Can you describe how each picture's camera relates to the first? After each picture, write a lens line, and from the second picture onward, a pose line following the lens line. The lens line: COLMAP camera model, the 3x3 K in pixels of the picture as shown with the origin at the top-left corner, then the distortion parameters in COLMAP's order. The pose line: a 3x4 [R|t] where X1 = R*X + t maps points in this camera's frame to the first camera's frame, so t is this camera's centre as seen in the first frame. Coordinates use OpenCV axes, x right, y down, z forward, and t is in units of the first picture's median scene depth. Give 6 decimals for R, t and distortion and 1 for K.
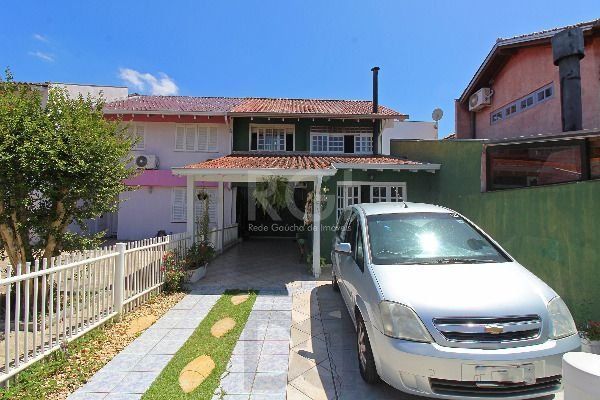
lens RADIAL K [[278.5, 0, 300.0], [0, 278.5, 200.0], [0, 0, 1]] dist [0.002418, -0.014741]
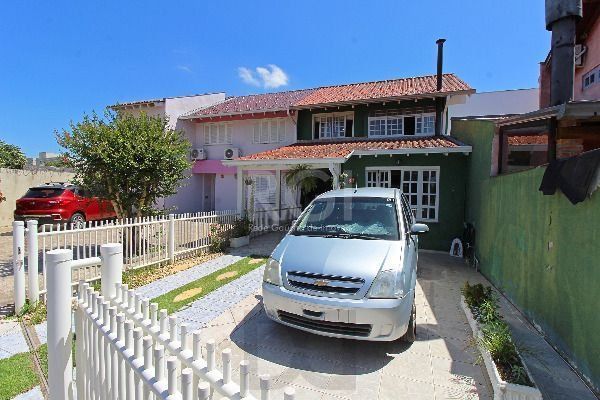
lens RADIAL K [[278.5, 0, 300.0], [0, 278.5, 200.0], [0, 0, 1]] dist [0.002418, -0.014741]
pose [[0.926862, 0.020121, -0.374863, 0.291399], [0.002545, 0.998203, 0.059871, -0.005437], [0.375394, -0.056446, 0.925145, -0.073601]]
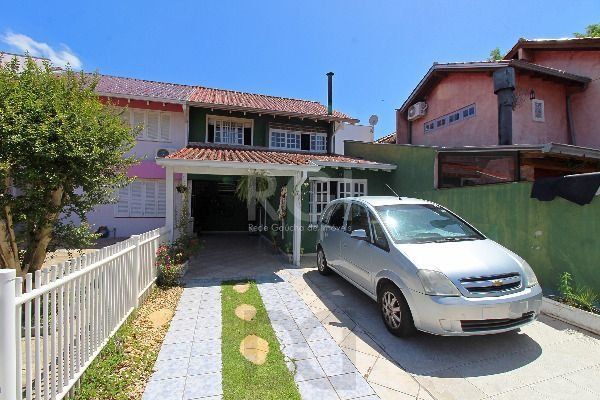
lens RADIAL K [[278.5, 0, 300.0], [0, 278.5, 200.0], [0, 0, 1]] dist [0.002418, -0.014741]
pose [[0.965954, 0.007572, 0.258602, -0.176117], [-0.011756, 0.999824, 0.014639, 0.006359], [-0.258445, -0.017180, 0.965873, -0.033025]]
